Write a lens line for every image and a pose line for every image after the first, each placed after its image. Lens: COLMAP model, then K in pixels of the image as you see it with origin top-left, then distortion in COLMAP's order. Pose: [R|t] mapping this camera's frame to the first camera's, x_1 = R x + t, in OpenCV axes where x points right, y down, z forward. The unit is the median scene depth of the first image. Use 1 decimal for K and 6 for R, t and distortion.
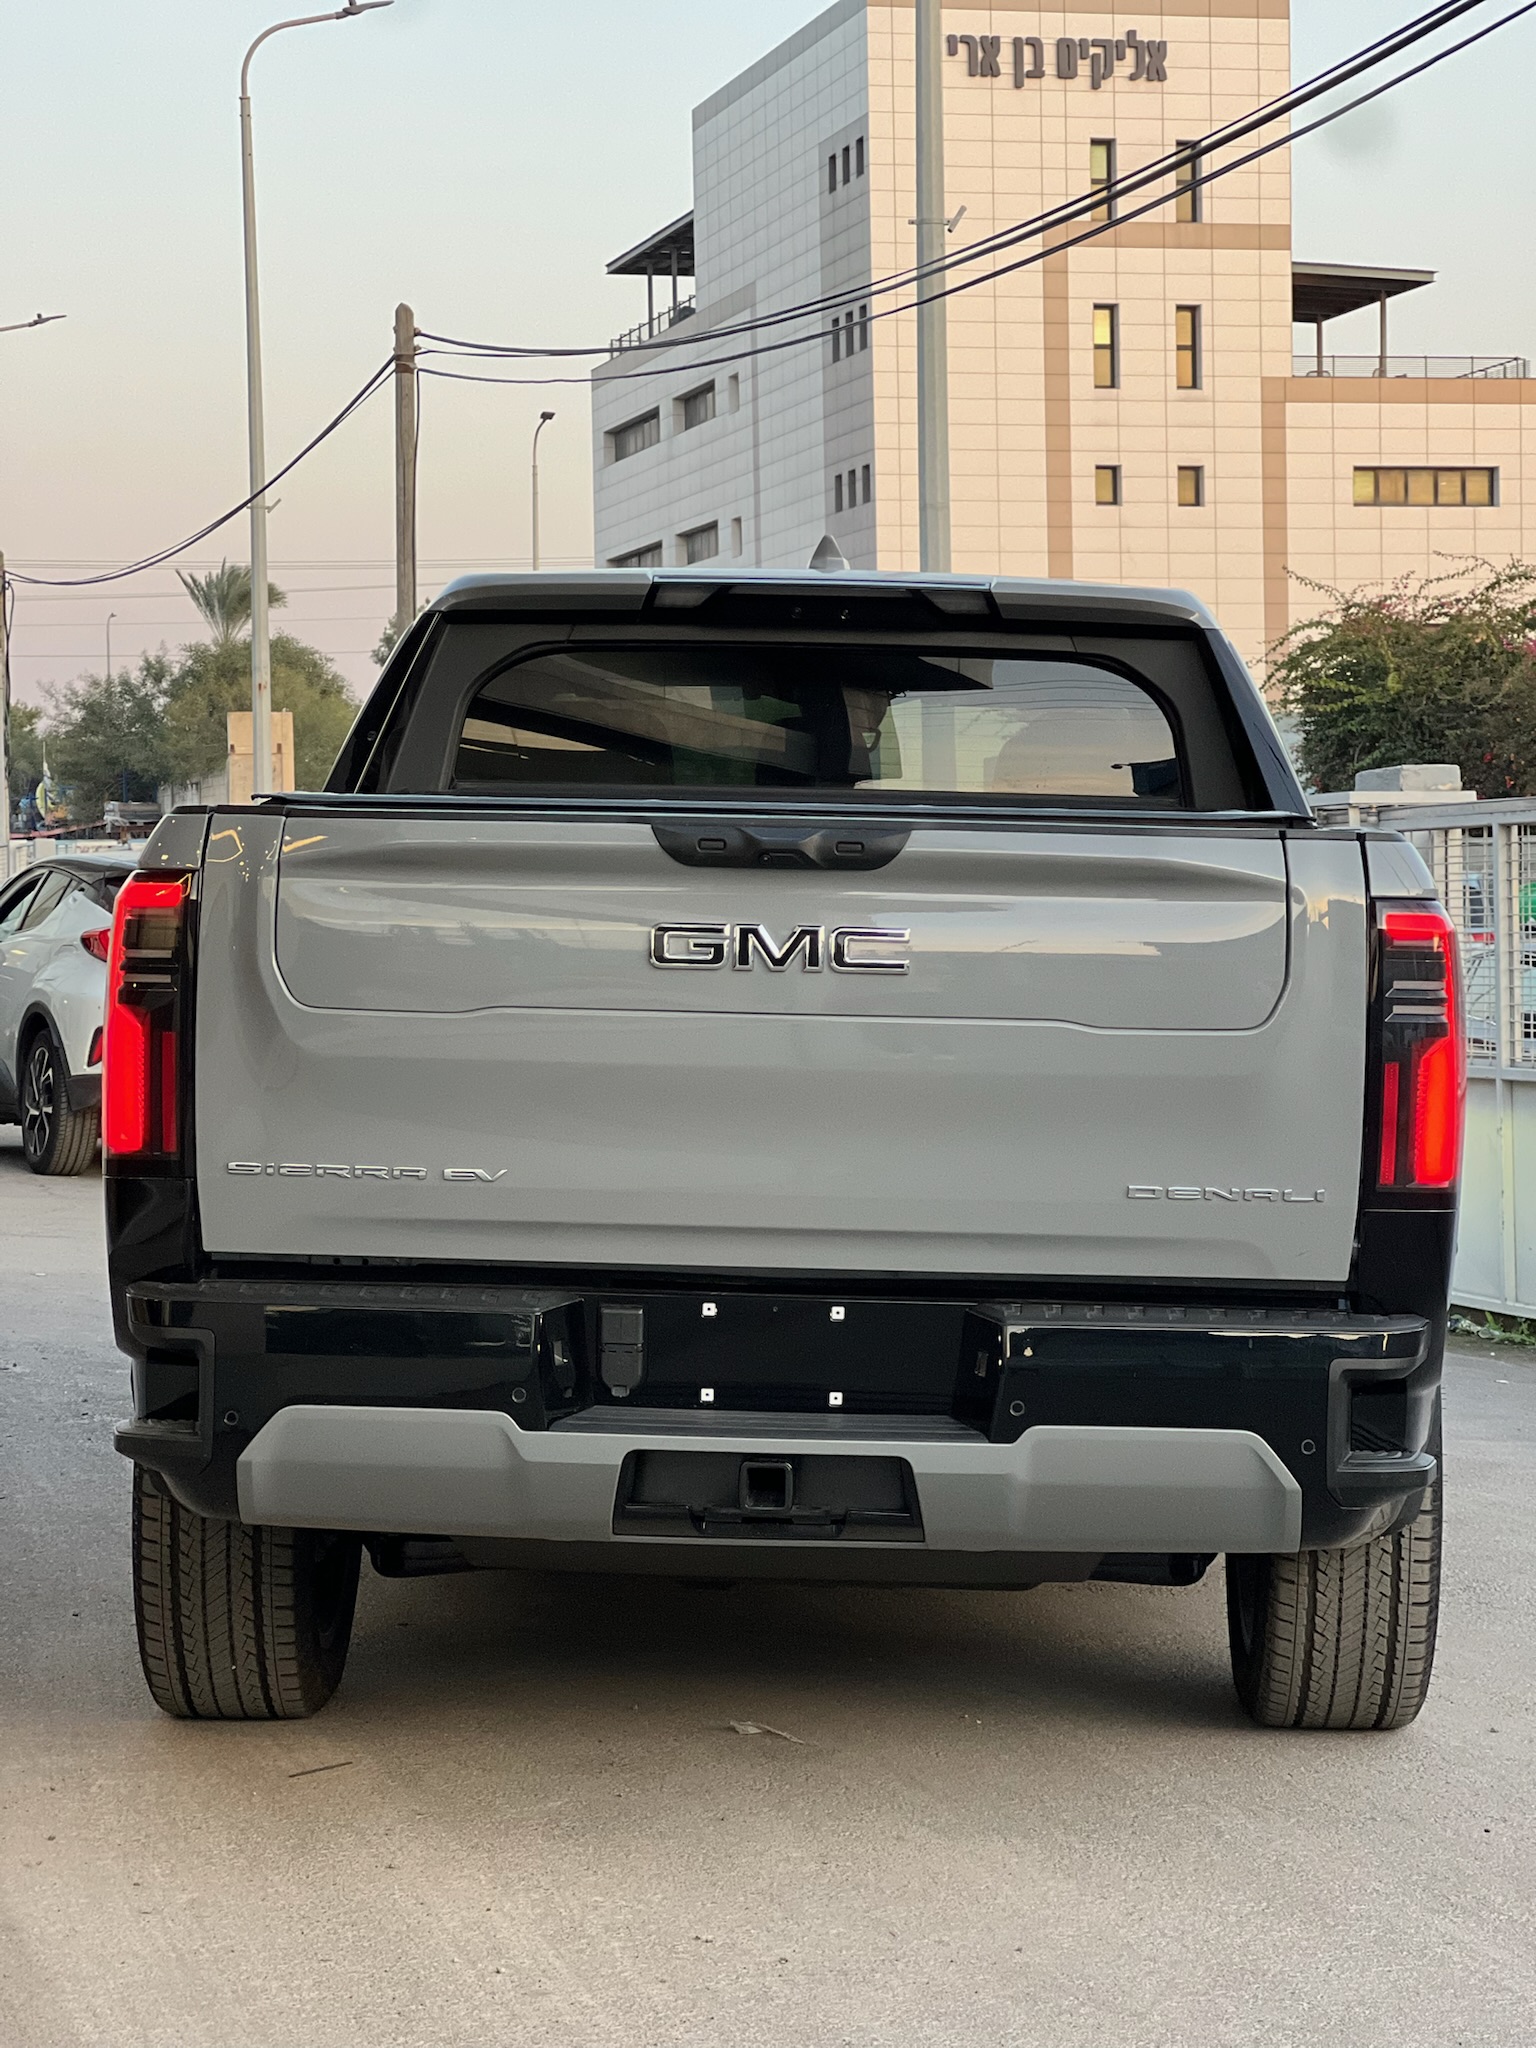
lens RADIAL K [[4599.3, 0, 772.4], [0, 4599.3, 978.6], [0, 0, 1]] dist [-0.880220, 21.641325]
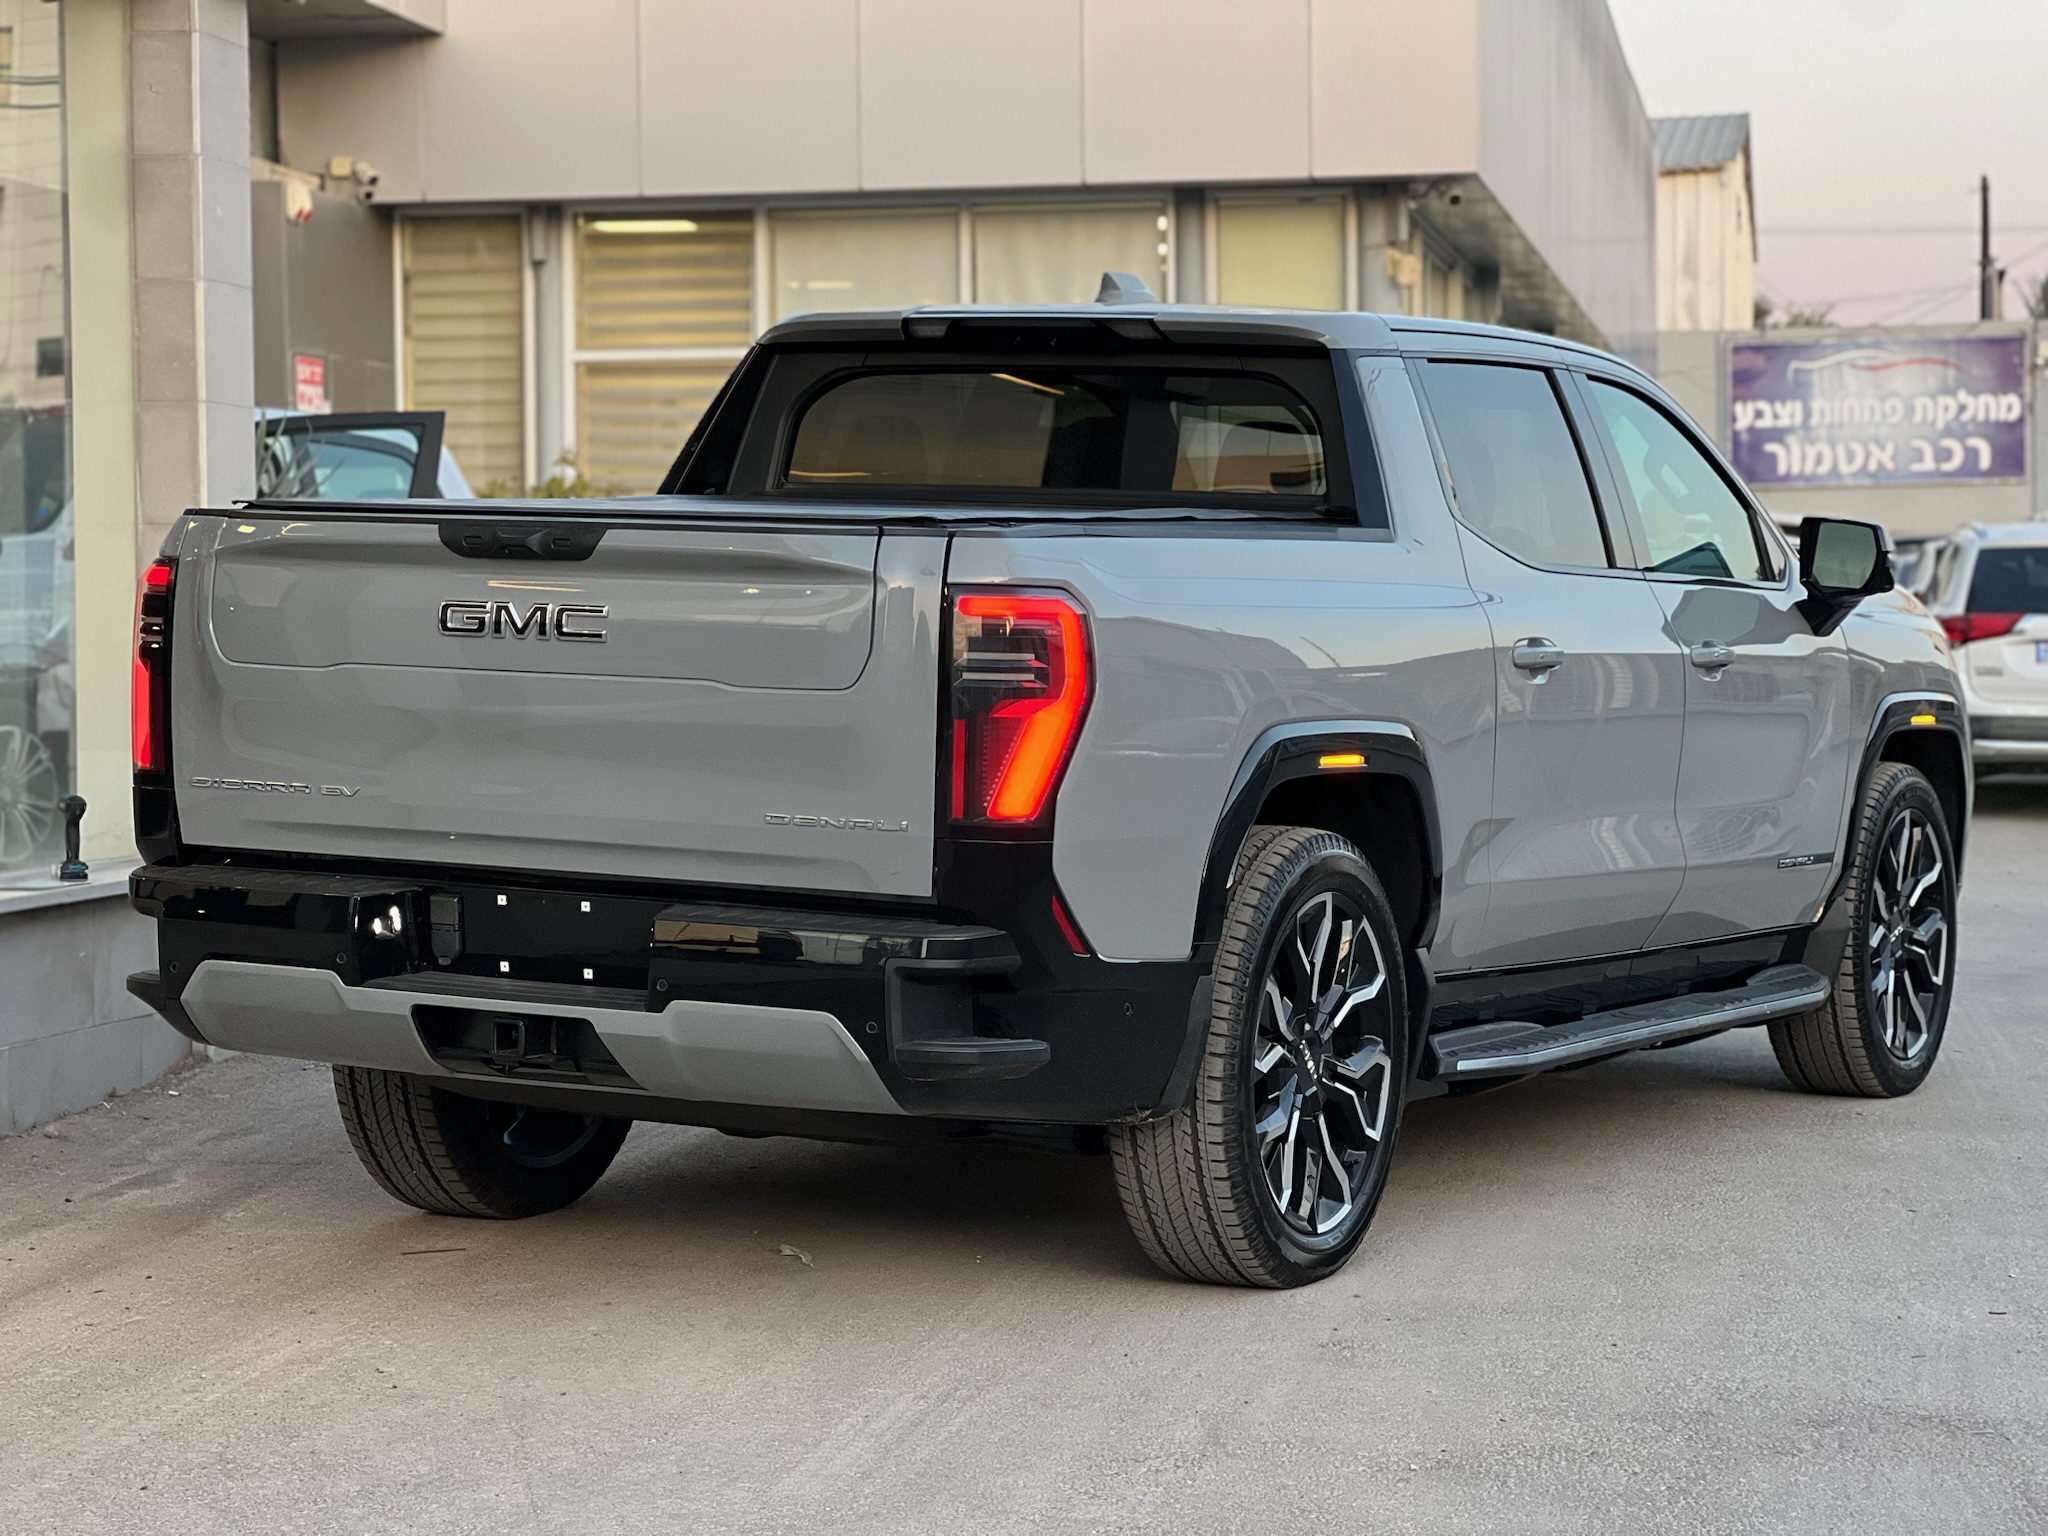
lens RADIAL K [[4474.7, 0, 1024.0], [0, 4474.7, 768.0], [0, 0, 1]] dist [-0.002673, 0.431175]
pose [[0.897584, 0.024076, -0.440185, 0.682313], [-0.011947, 0.999469, 0.030306, -0.005016], [0.440681, -0.021944, 0.897395, -0.068000]]
